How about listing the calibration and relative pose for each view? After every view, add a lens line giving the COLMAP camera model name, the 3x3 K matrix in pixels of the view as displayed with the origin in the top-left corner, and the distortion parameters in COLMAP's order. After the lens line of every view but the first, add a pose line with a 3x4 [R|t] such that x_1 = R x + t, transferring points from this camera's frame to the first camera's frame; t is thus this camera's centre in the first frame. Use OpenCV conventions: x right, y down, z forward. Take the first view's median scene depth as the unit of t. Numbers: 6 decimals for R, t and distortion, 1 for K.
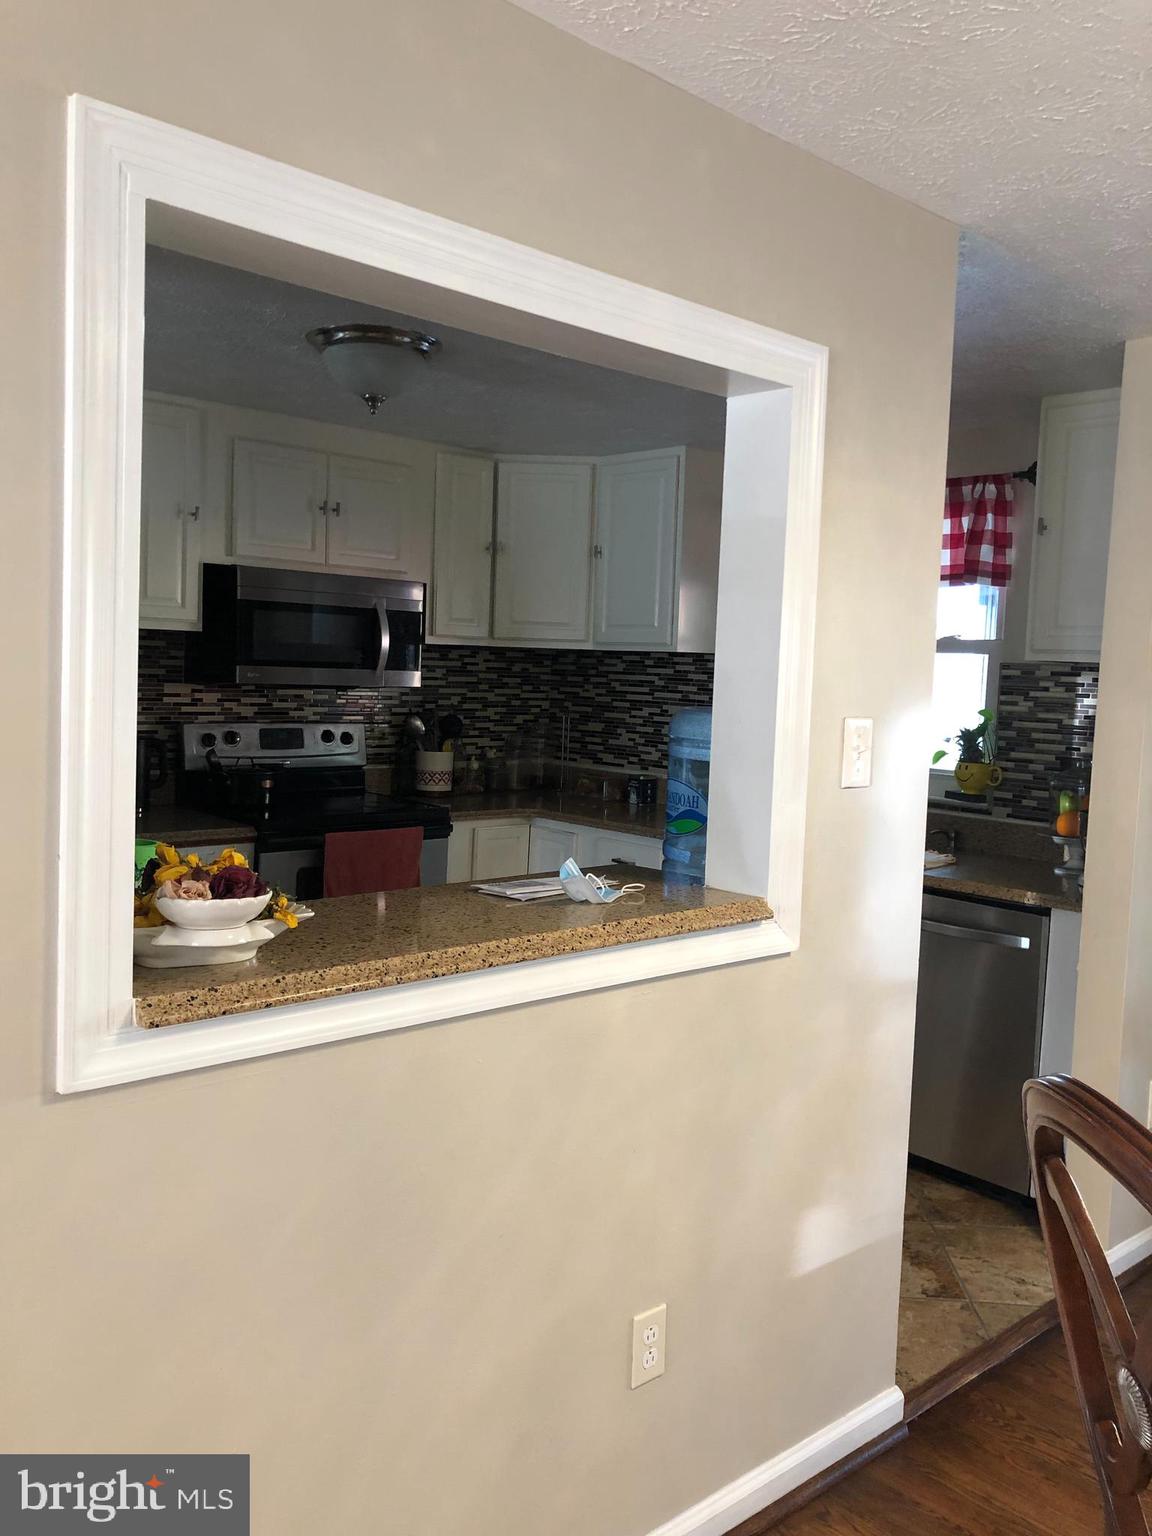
lens RADIAL K [[1253.3, 0, 572.2], [0, 1253.3, 760.5], [0, 0, 1]] dist [0.064461, -0.077416]
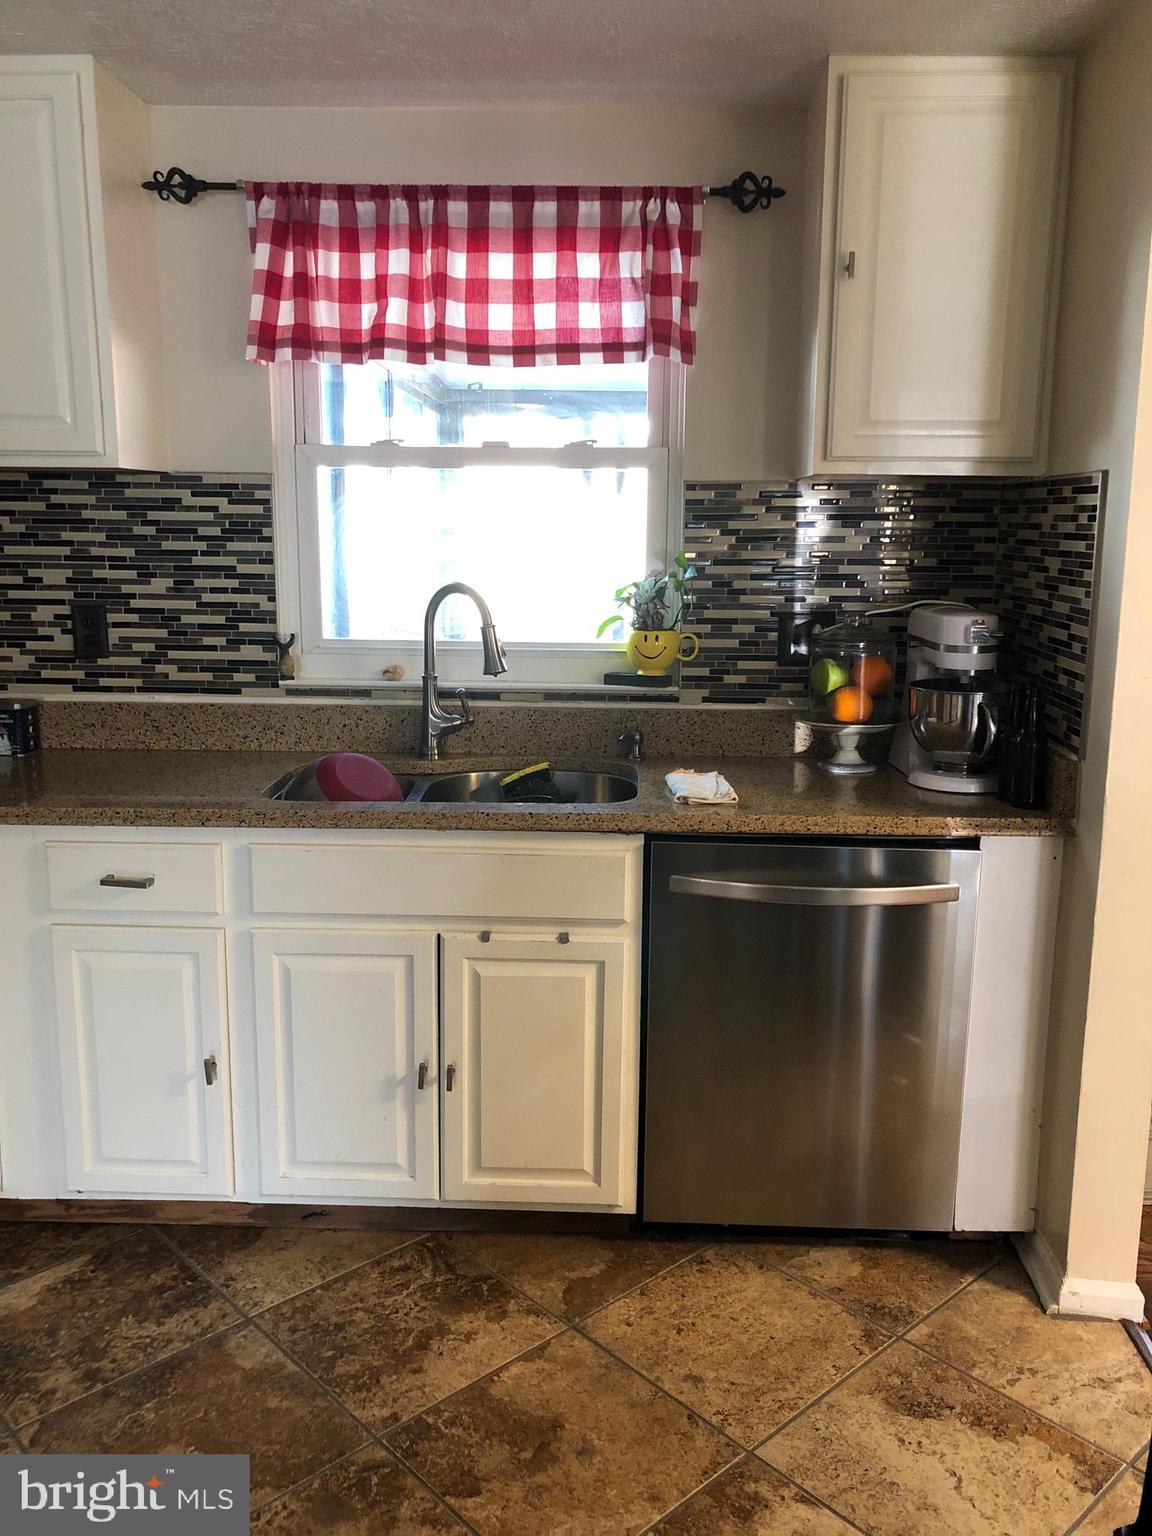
lens RADIAL K [[1253.3, 0, 582.9], [0, 1253.3, 752.1], [0, 0, 1]] dist [0.064461, -0.077416]
pose [[0.697299, -0.160758, 0.698520, -0.203062], [0.073749, 0.985444, 0.153170, -0.040997], [-0.712976, -0.055290, 0.699005, 0.553558]]
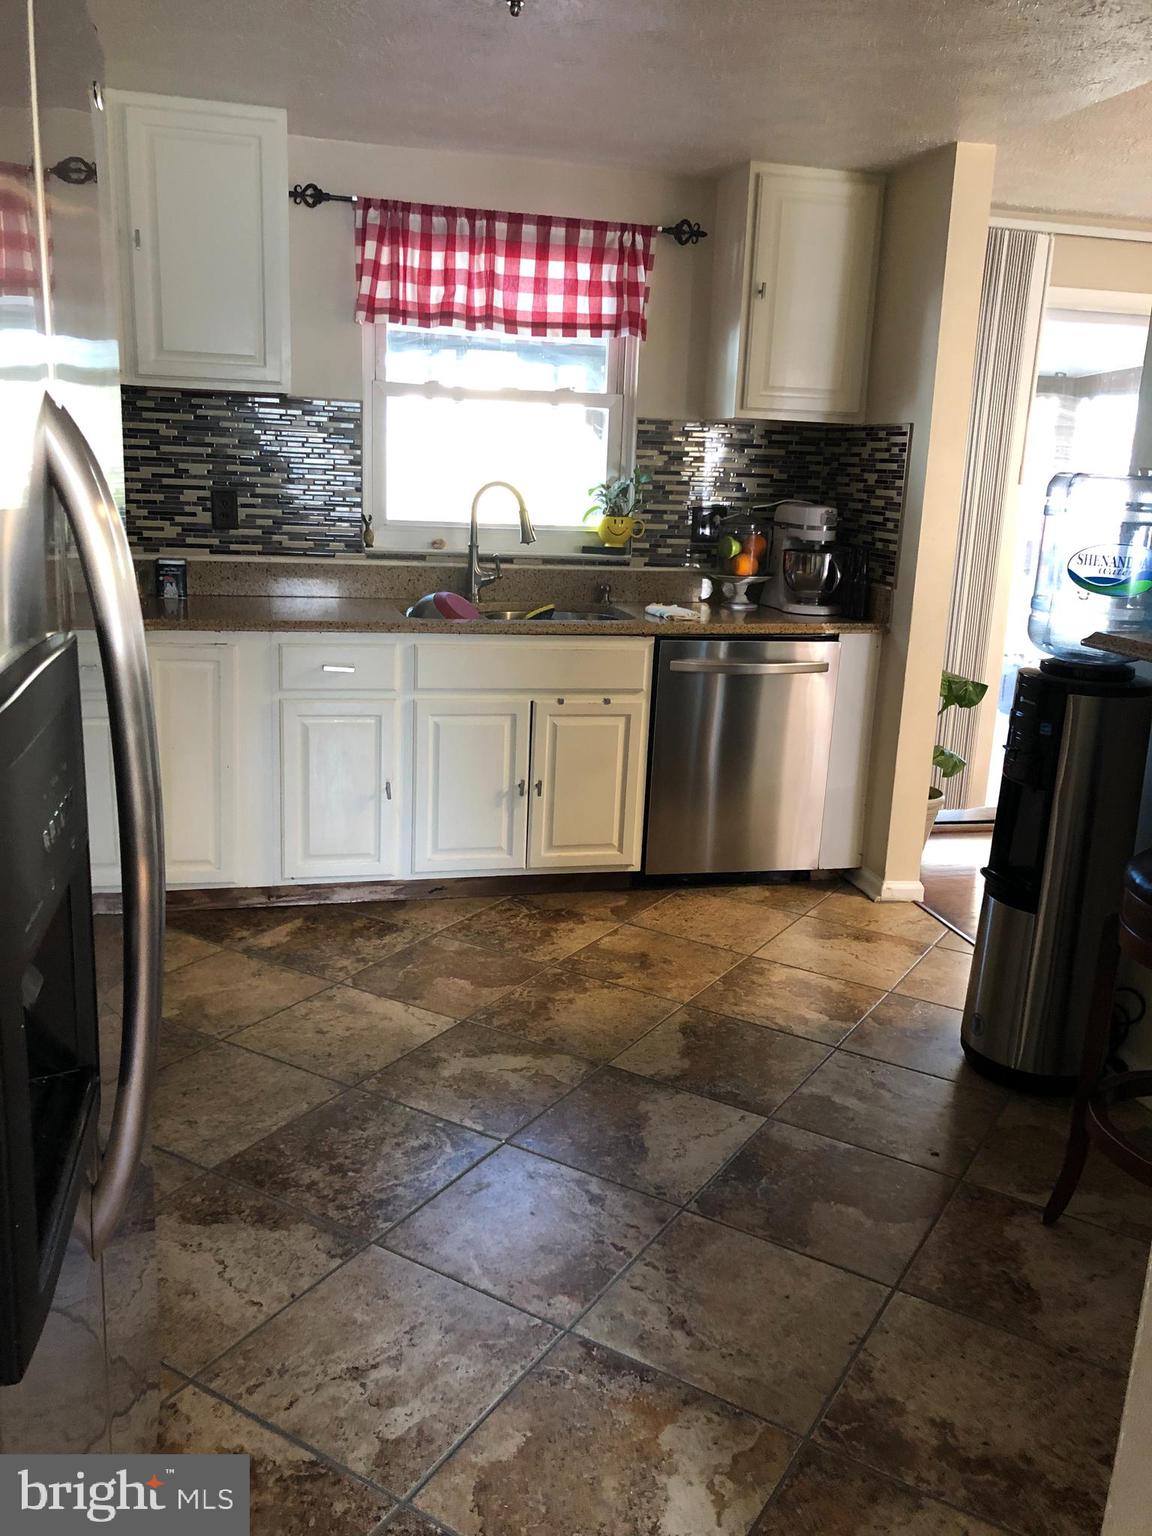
lens RADIAL K [[1253.3, 0, 583.5], [0, 1253.3, 756.6], [0, 0, 1]] dist [0.064461, -0.077416]
pose [[0.478284, -0.219842, 0.850244, -0.638417], [0.046023, 0.973104, 0.225721, -0.041652], [-0.876999, -0.068828, 0.475538, 0.522740]]
